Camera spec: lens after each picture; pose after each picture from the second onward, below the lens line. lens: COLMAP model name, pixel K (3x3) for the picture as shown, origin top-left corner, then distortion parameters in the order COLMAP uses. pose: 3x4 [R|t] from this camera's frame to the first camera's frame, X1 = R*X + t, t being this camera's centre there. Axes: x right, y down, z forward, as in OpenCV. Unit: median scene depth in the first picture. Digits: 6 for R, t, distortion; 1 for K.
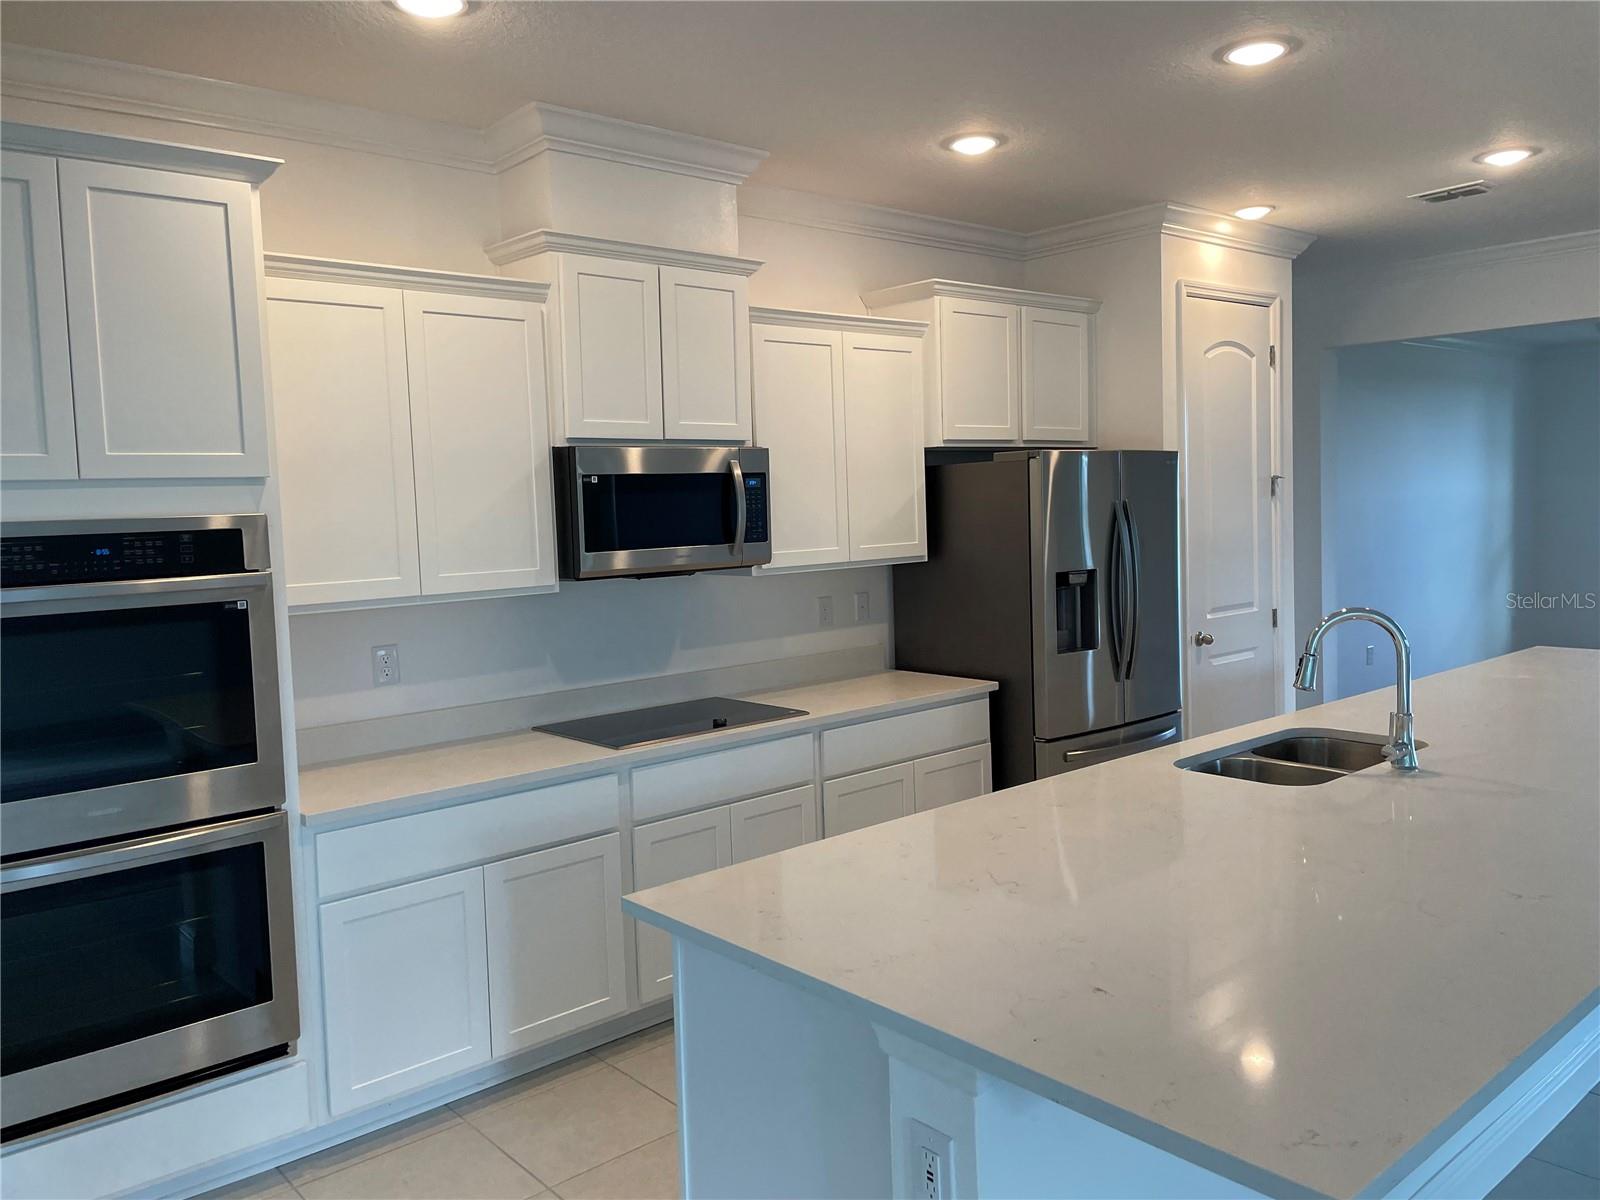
lens RADIAL K [[1205.4, 0, 809.8], [0, 1205.4, 588.0], [0, 0, 1]] dist [0.087505, -0.106937]
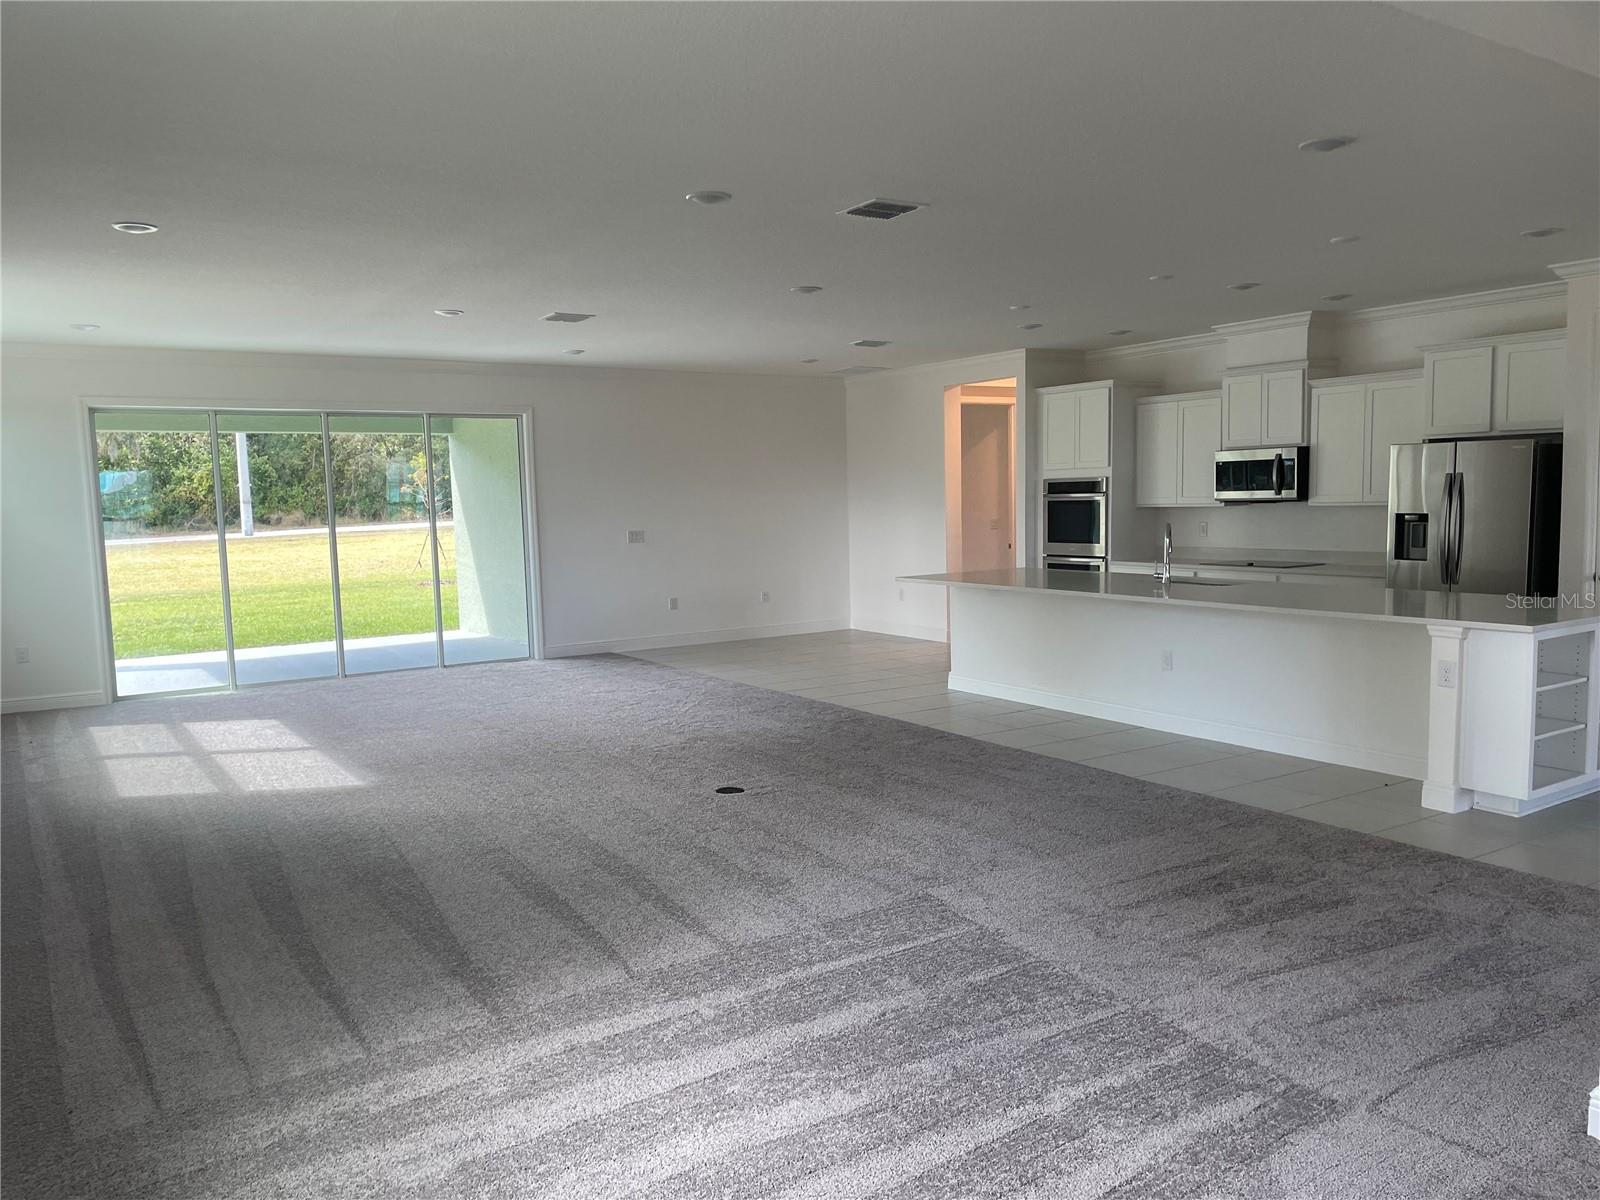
lens RADIAL K [[1205.4, 0, 792.8], [0, 1205.4, 613.6], [0, 0, 1]] dist [0.087505, -0.106937]
pose [[-0.134110, 0.140999, -0.980884, 2.432293], [-0.037357, 0.988403, 0.147188, -0.114282], [0.990262, 0.056382, -0.127287, 0.403946]]
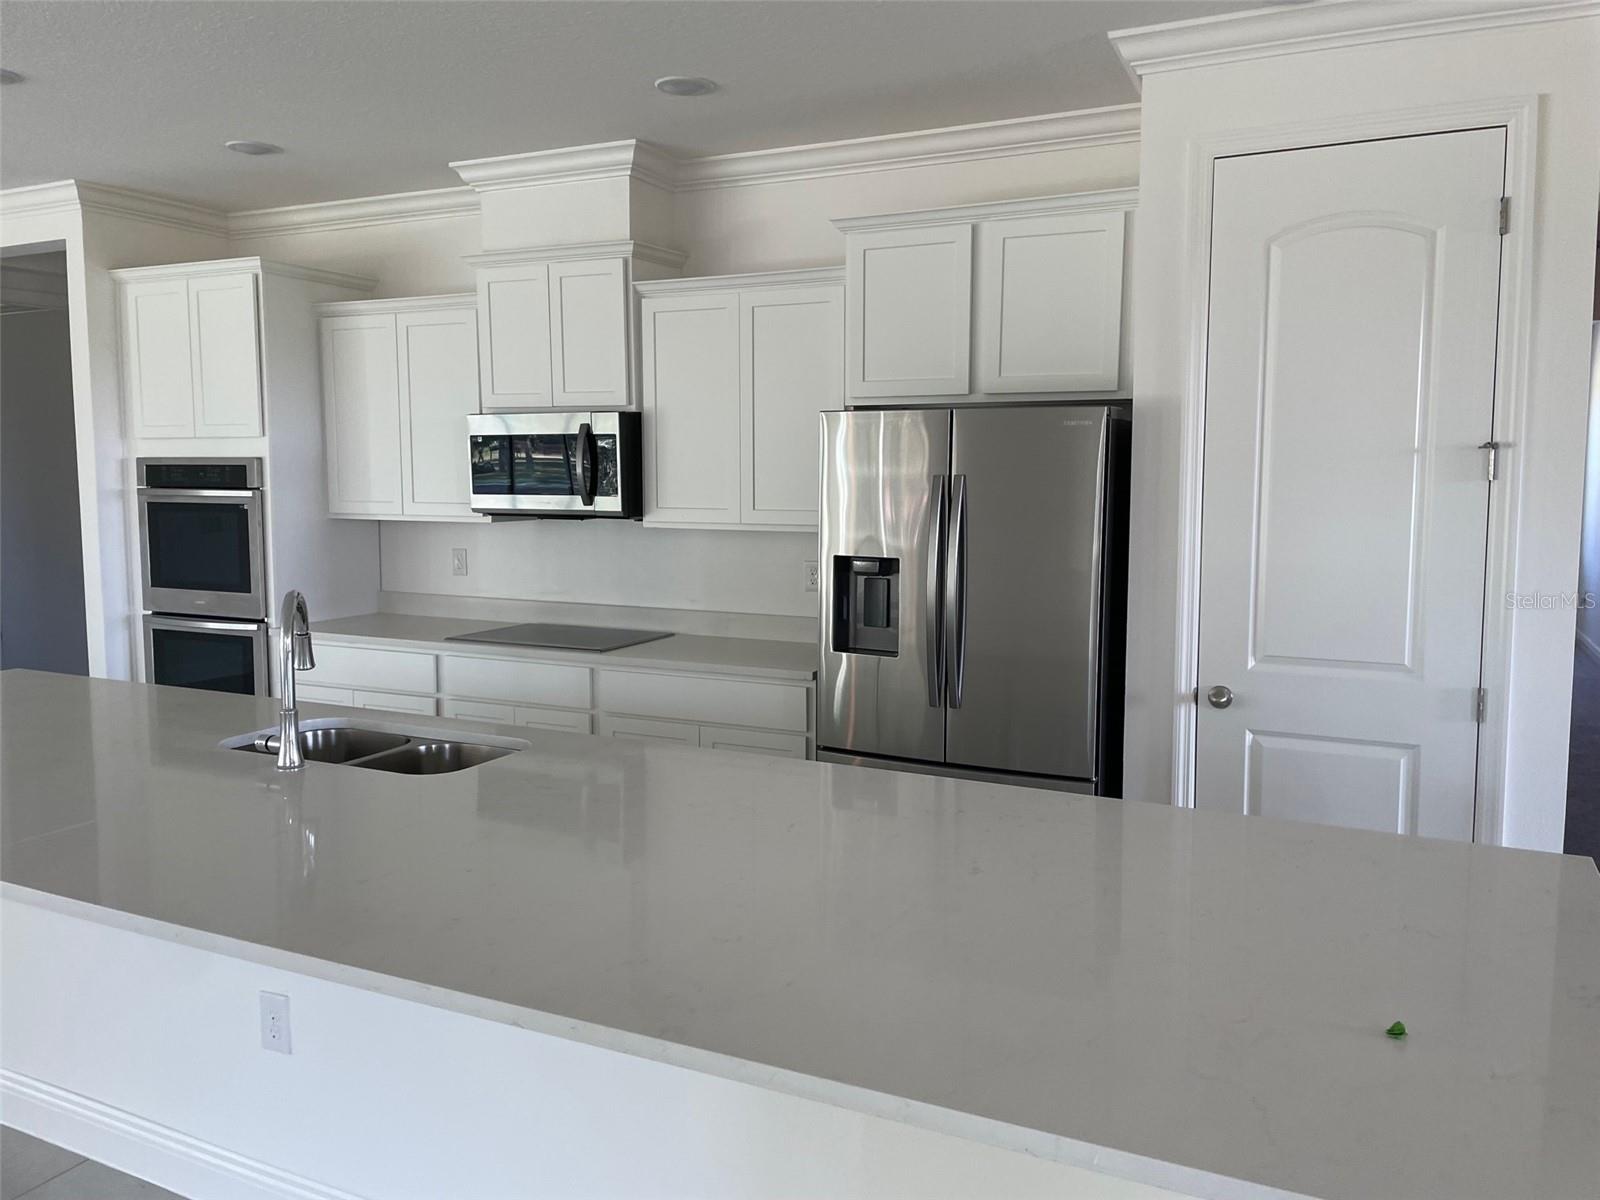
lens RADIAL K [[1205.4, 0, 812.8], [0, 1205.4, 580.4], [0, 0, 1]] dist [0.087505, -0.106937]
pose [[0.403310, 0.126647, -0.906257, 1.121945], [-0.077952, 0.991531, 0.103873, -0.096171], [0.911737, 0.028751, 0.409767, 0.740199]]
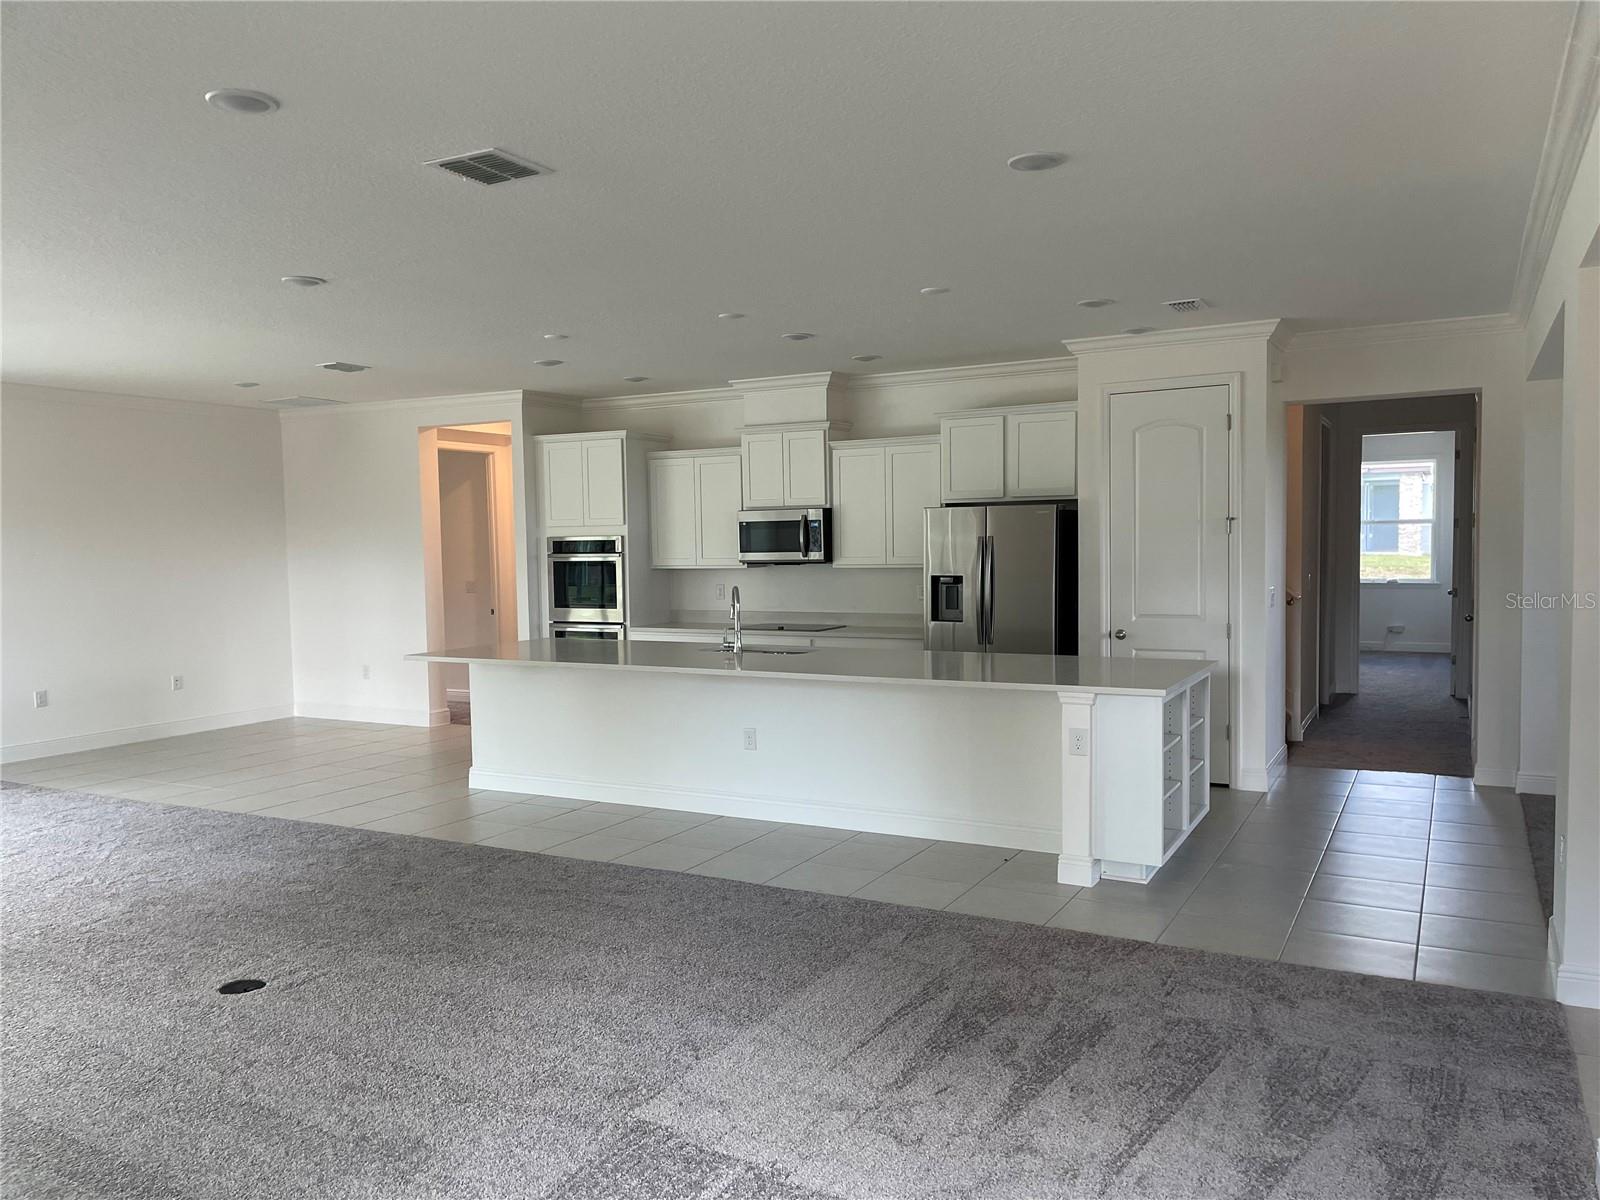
lens RADIAL K [[1205.4, 0, 798.0], [0, 1205.4, 612.1], [0, 0, 1]] dist [0.087505, -0.106937]
pose [[0.359244, 0.088957, -0.928994, 2.074259], [-0.059743, 0.995597, 0.072231, -0.087991], [0.931329, 0.029552, 0.362977, 0.183402]]
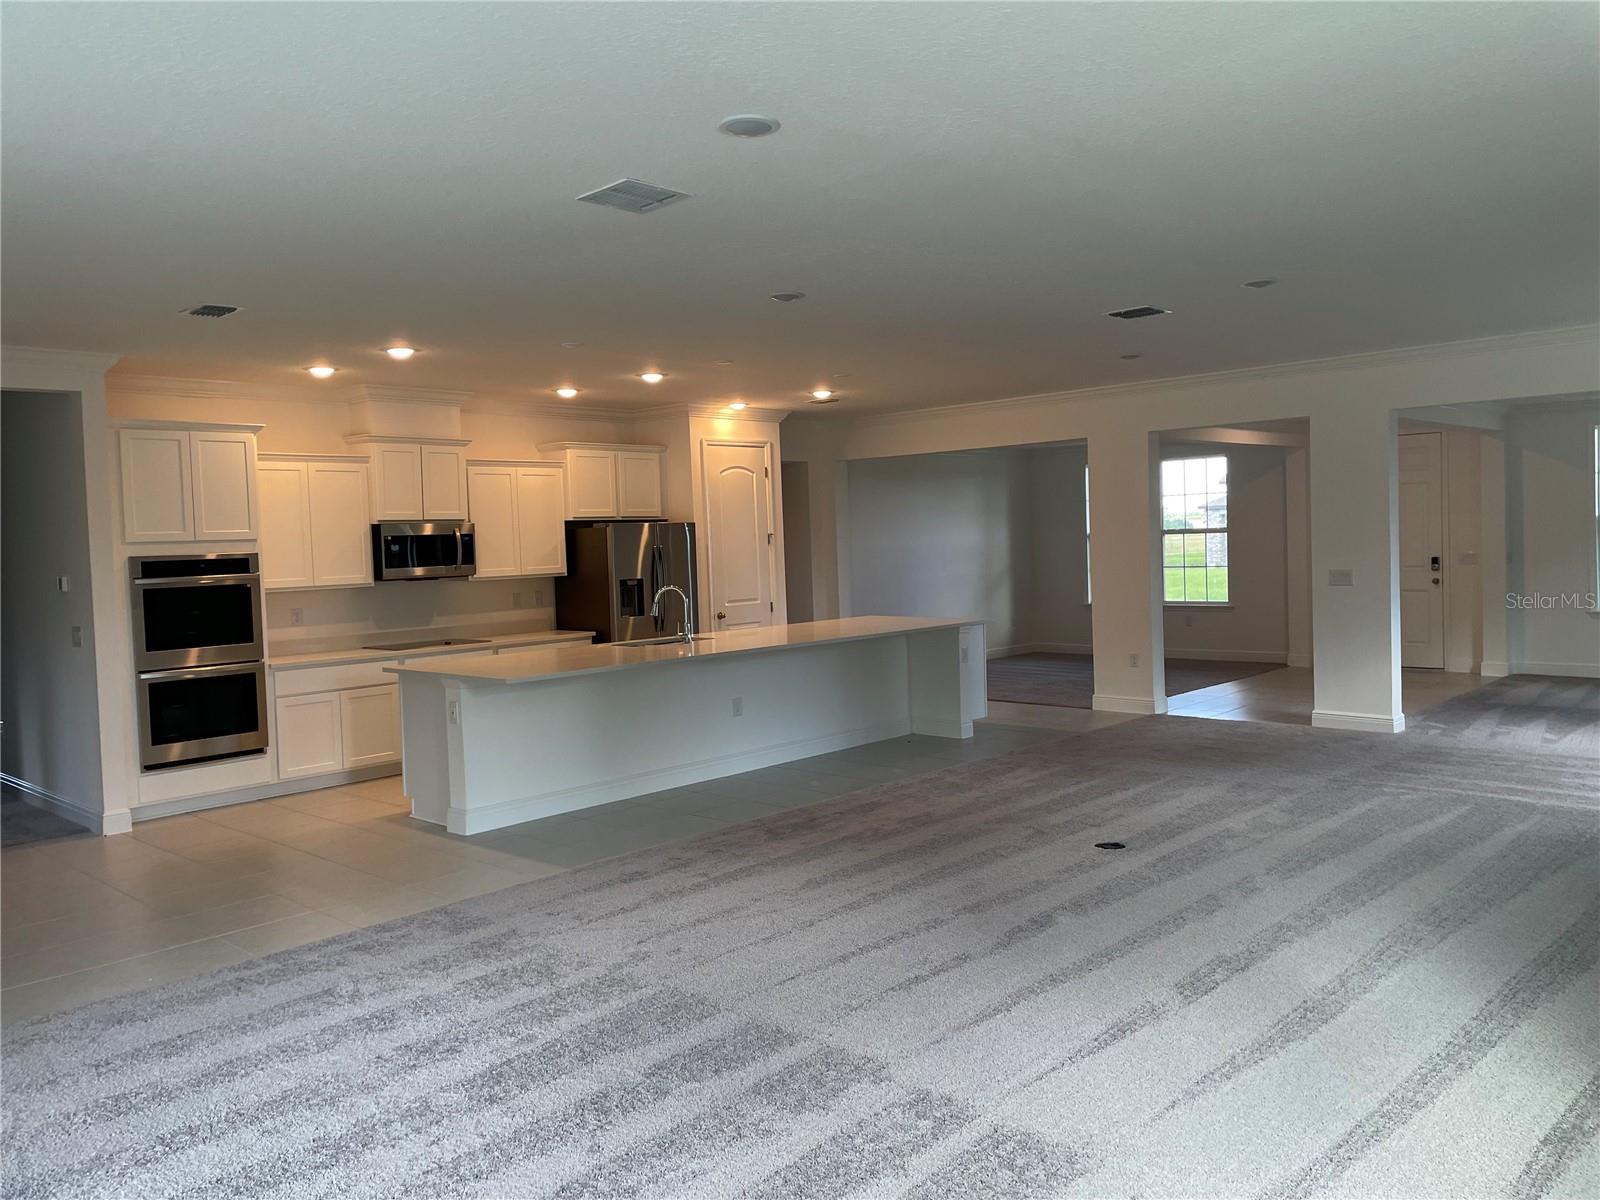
lens RADIAL K [[1205.4, 0, 818.0], [0, 1205.4, 589.3], [0, 0, 1]] dist [0.087505, -0.106937]
pose [[0.994313, -0.003053, 0.106450, 0.374987], [0.006397, 0.999496, -0.031087, 0.084199], [-0.106302, 0.031591, 0.993832, -1.355269]]
